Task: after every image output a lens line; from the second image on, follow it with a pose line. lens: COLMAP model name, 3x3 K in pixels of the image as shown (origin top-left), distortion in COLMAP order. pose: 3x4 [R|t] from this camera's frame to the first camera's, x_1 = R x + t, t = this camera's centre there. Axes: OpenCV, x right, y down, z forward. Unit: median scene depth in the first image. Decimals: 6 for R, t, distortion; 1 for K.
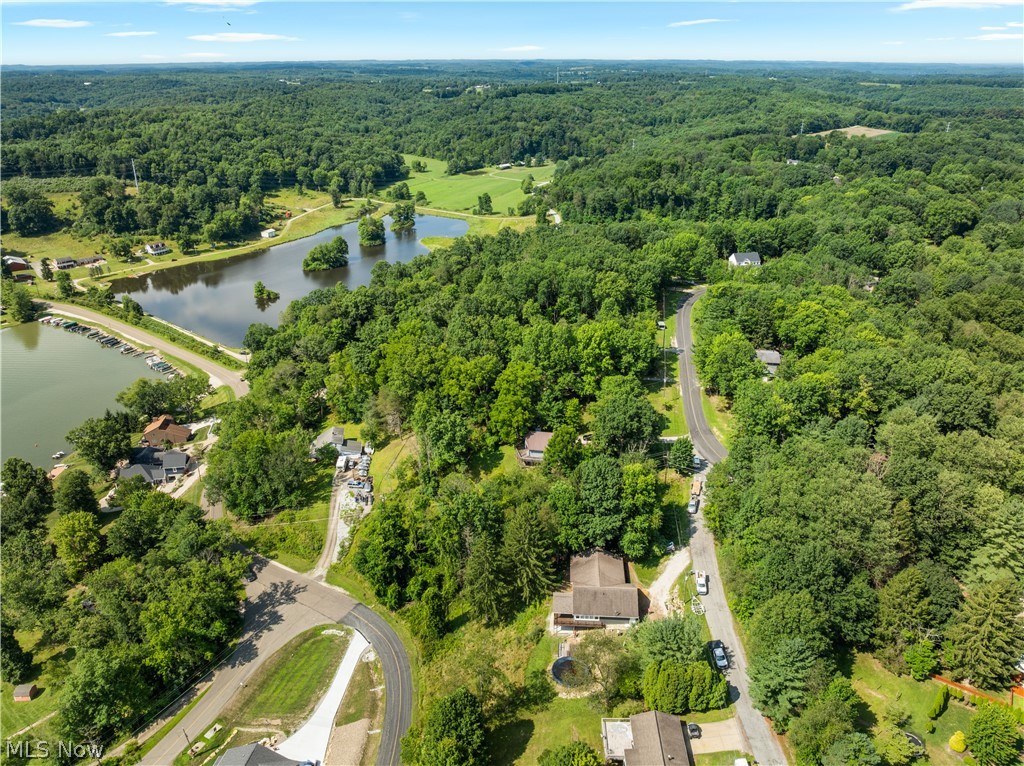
lens RADIAL K [[724.3, 0, 512.0], [0, 724.3, 383.0], [0, 0, 1]] dist [-0.035626, -0.004918]
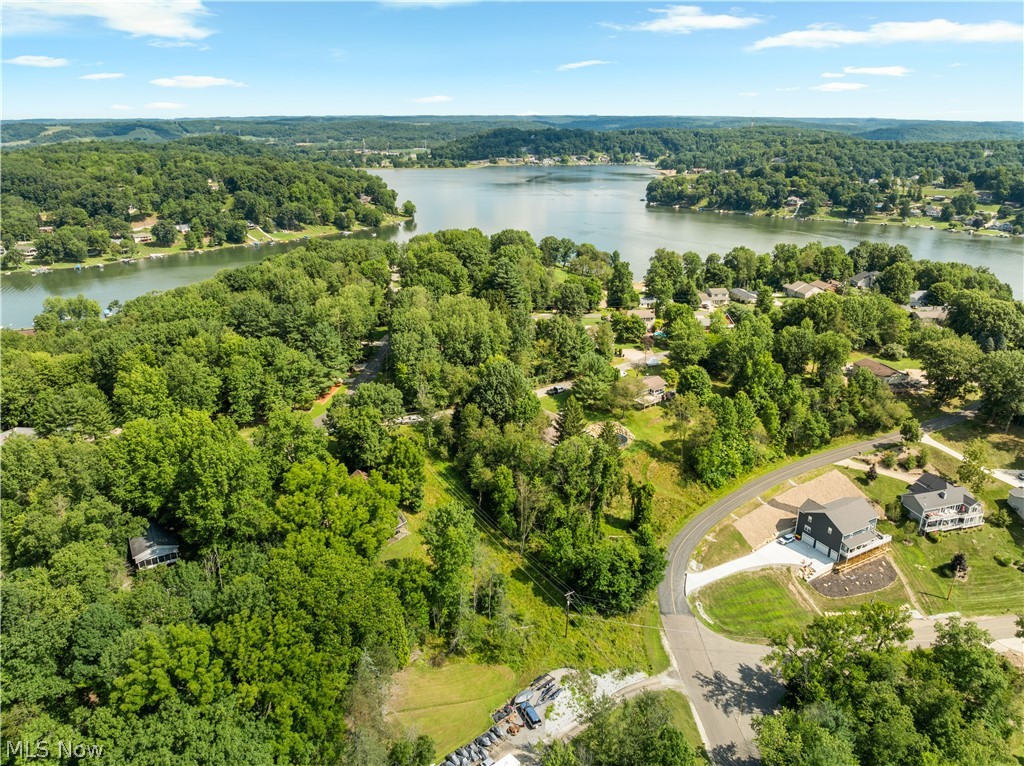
lens RADIAL K [[724.3, 0, 512.0], [0, 724.3, 383.0], [0, 0, 1]] dist [-0.035626, -0.004918]
pose [[-0.617933, -0.269722, 0.738518, -0.710561], [0.327400, 0.765726, 0.553601, -0.483972], [-0.714820, 0.583879, -0.384860, 1.378047]]
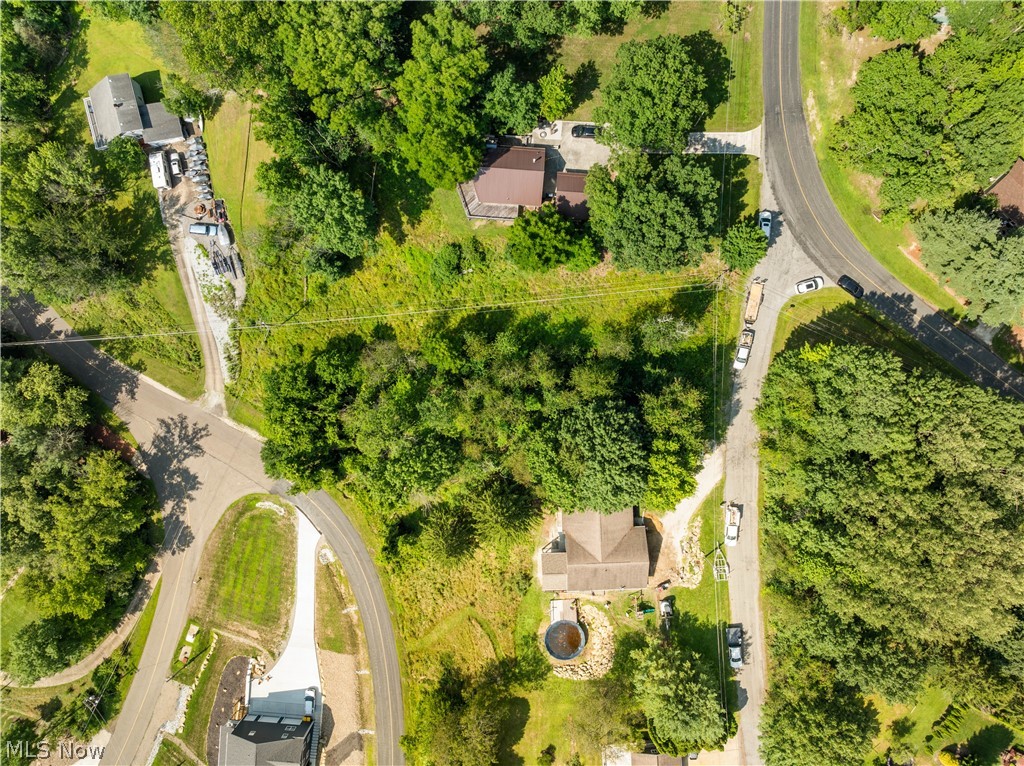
lens RADIAL K [[724.3, 0, 512.0], [0, 724.3, 383.0], [0, 0, 1]] dist [-0.035626, -0.004918]
pose [[0.994372, -0.105922, 0.002323, 0.039607], [0.040634, 0.401525, 0.914946, -0.457721], [-0.097845, -0.909702, 0.403569, 0.778479]]
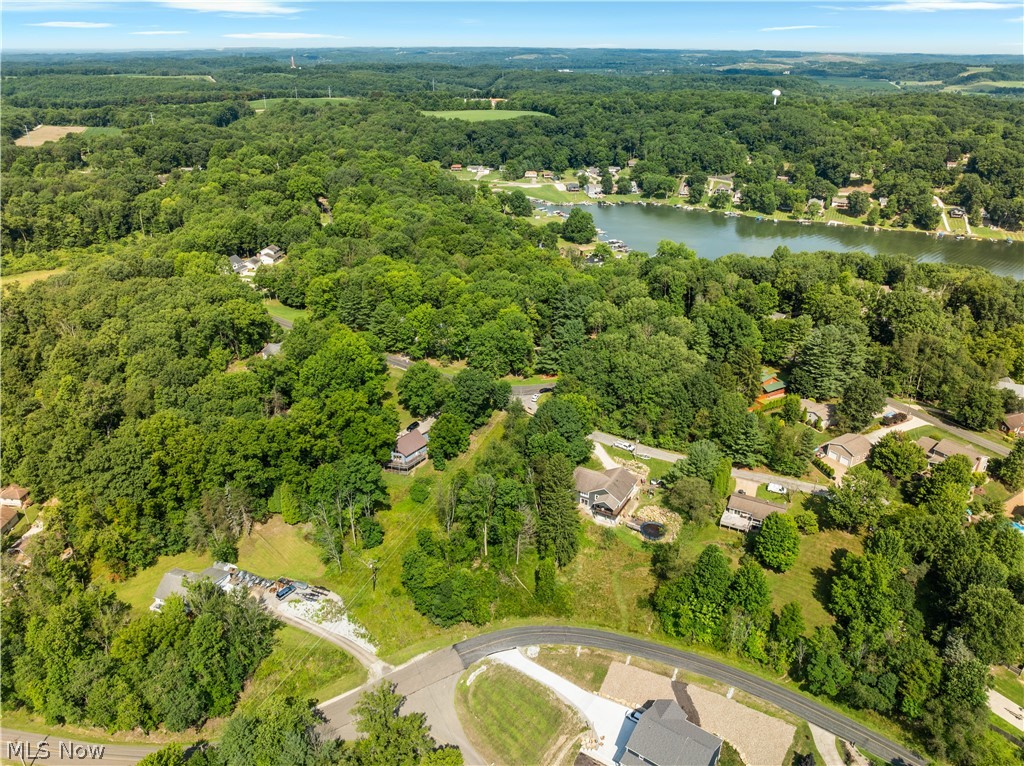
lens RADIAL K [[724.3, 0, 512.0], [0, 724.3, 383.0], [0, 0, 1]] dist [-0.035626, -0.004918]
pose [[0.440578, -0.376164, 0.815102, -0.899046], [0.362017, 0.905321, 0.222122, -0.227539], [-0.821483, 0.197219, 0.535042, 0.346883]]
